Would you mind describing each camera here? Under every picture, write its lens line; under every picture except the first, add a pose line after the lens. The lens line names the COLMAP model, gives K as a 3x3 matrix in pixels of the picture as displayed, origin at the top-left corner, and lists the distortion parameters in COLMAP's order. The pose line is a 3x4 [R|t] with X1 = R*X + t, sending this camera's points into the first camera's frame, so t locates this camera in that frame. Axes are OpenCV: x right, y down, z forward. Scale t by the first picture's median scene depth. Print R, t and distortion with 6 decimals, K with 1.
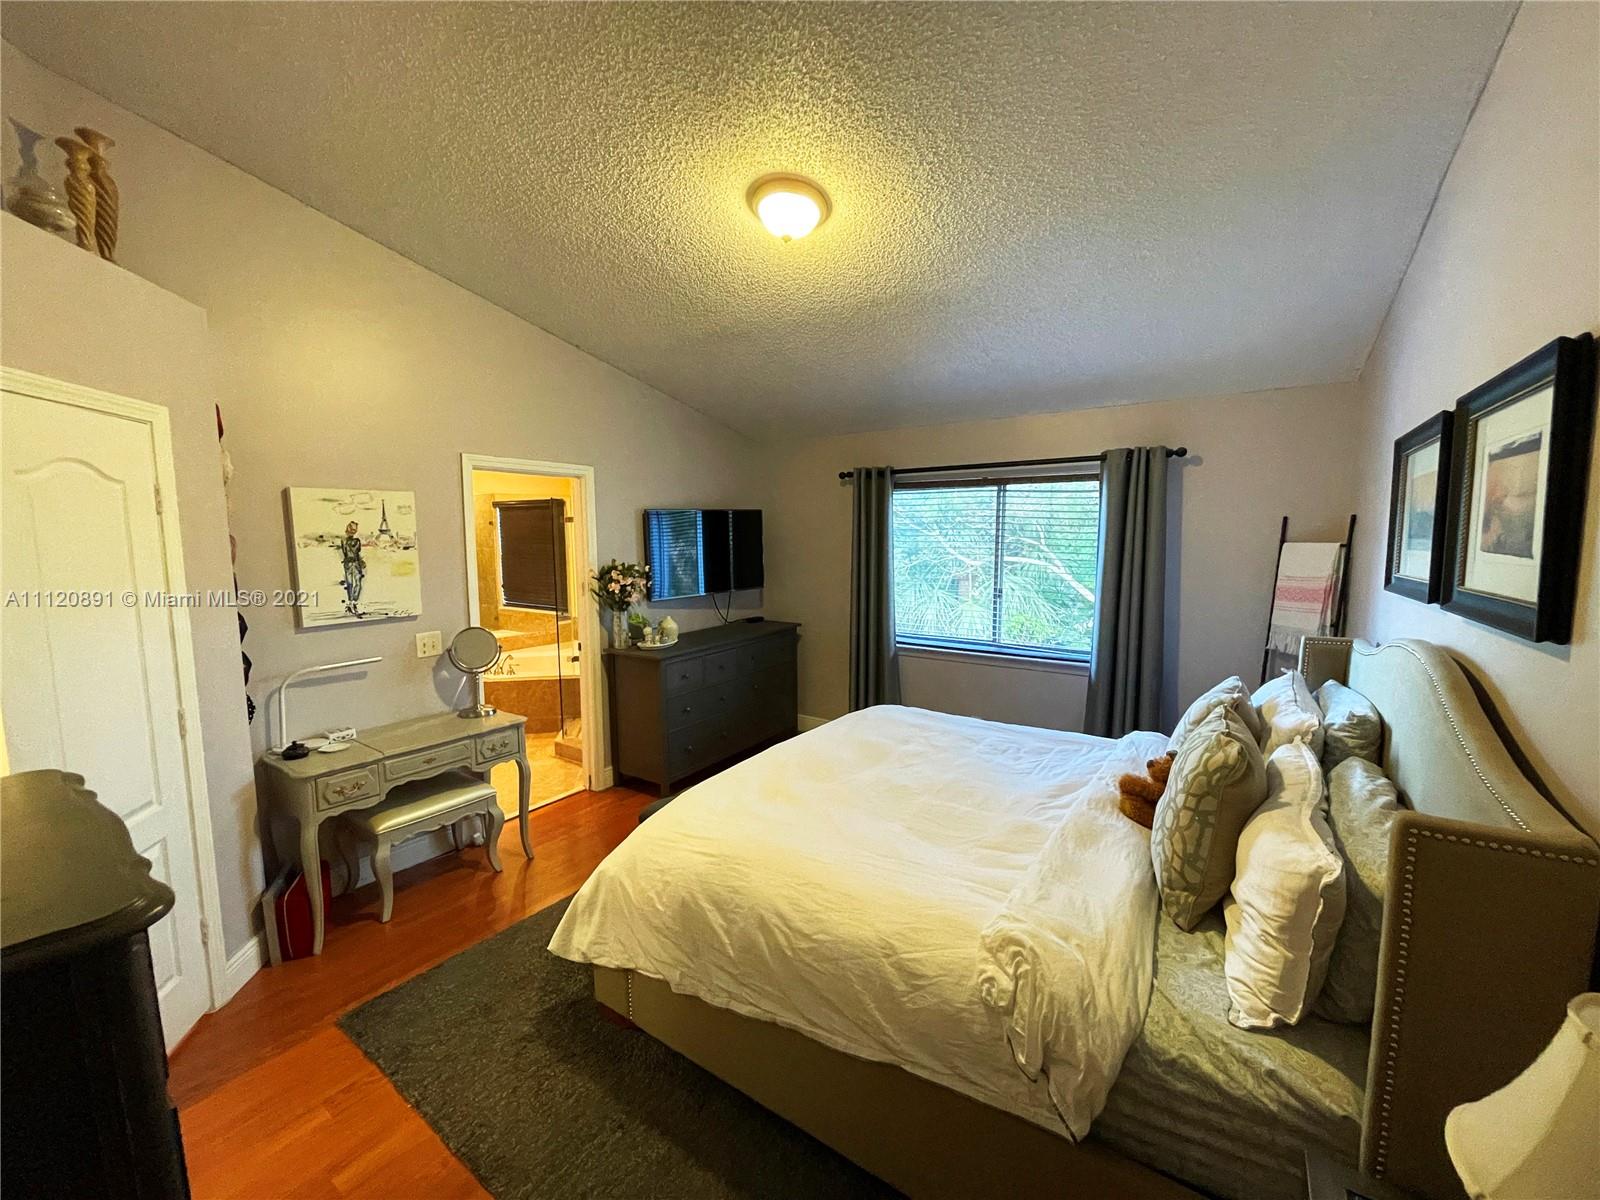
lens RADIAL K [[641.1, 0, 801.2], [0, 641.1, 598.8], [0, 0, 1]] dist [-0.003587, 0.001365]
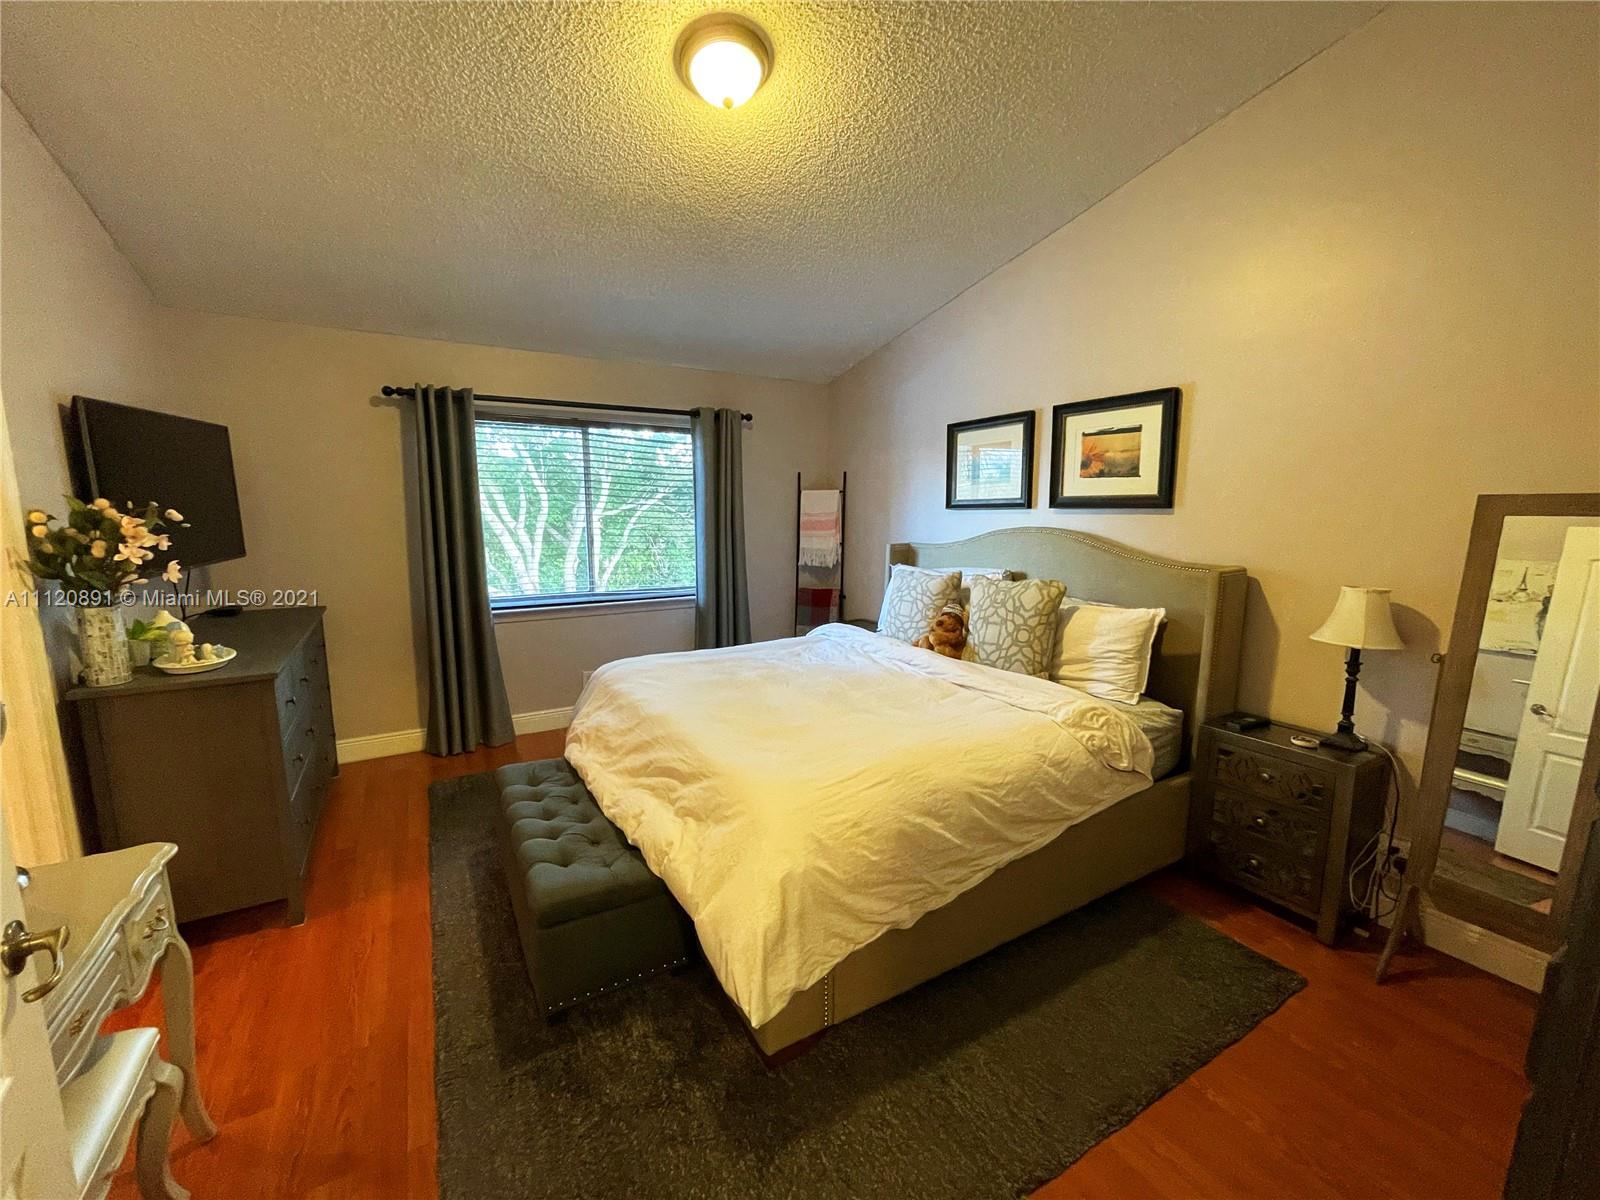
lens RADIAL K [[641.1, 0, 792.7], [0, 641.1, 597.7], [0, 0, 1]] dist [-0.003587, 0.001365]
pose [[0.433331, -0.121513, 0.893005, -0.629186], [0.087737, 0.991850, 0.092388, 0.019432], [-0.896954, 0.038315, 0.440461, 0.430220]]
